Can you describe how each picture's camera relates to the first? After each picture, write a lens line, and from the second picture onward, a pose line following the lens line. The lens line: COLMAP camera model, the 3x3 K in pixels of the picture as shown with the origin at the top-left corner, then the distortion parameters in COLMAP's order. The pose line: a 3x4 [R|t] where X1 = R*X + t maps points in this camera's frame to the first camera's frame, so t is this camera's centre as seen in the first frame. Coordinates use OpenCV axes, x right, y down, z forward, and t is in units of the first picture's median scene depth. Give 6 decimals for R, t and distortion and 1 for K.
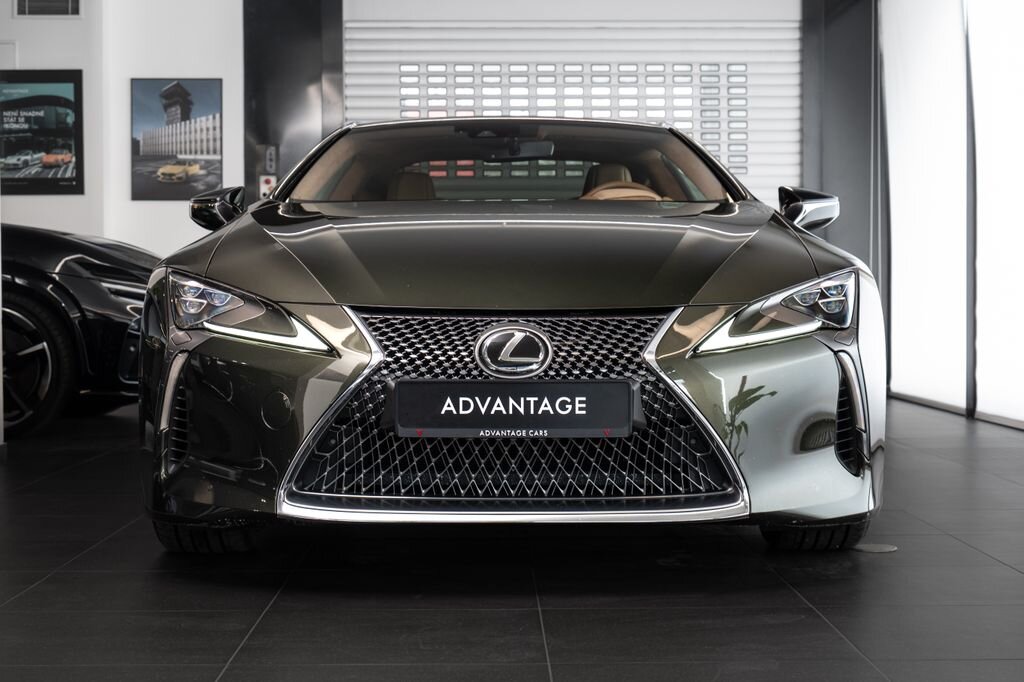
lens RADIAL K [[1815.9, 0, 511.2], [0, 1815.9, 380.5], [0, 0, 1]] dist [0.018797, -0.046922]
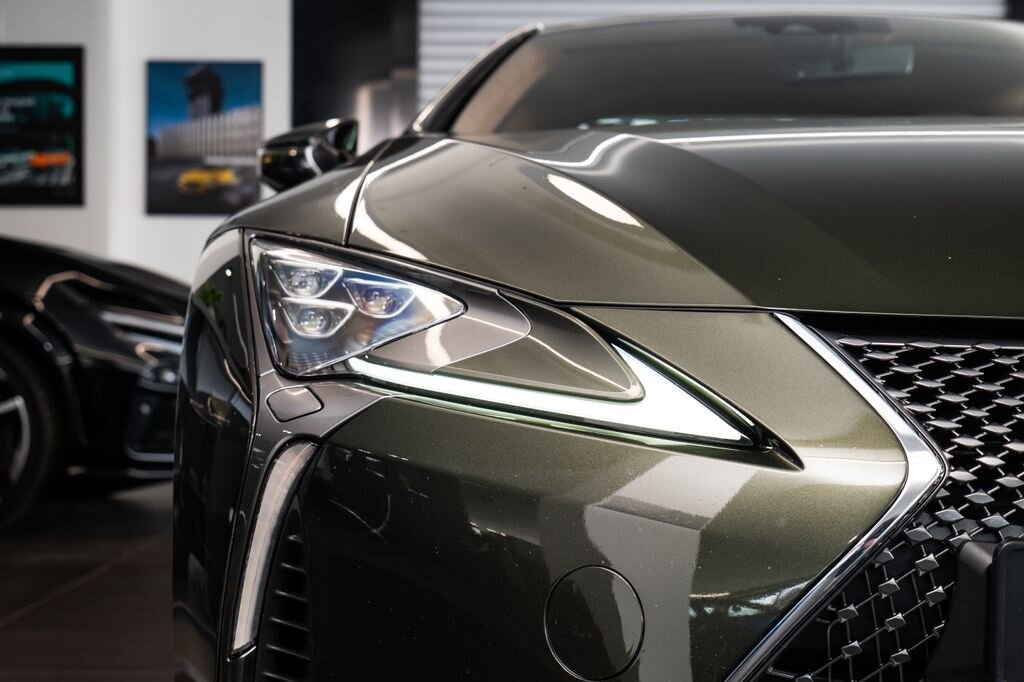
lens RADIAL K [[1815.9, 0, 511.2], [0, 1815.9, 380.5], [0, 0, 1]] dist [0.018797, -0.046922]
pose [[0.999963, 0.007505, -0.004280, -0.143240], [-0.007634, 0.999496, -0.030806, -0.017578], [0.004047, 0.030838, 0.999516, 0.666140]]
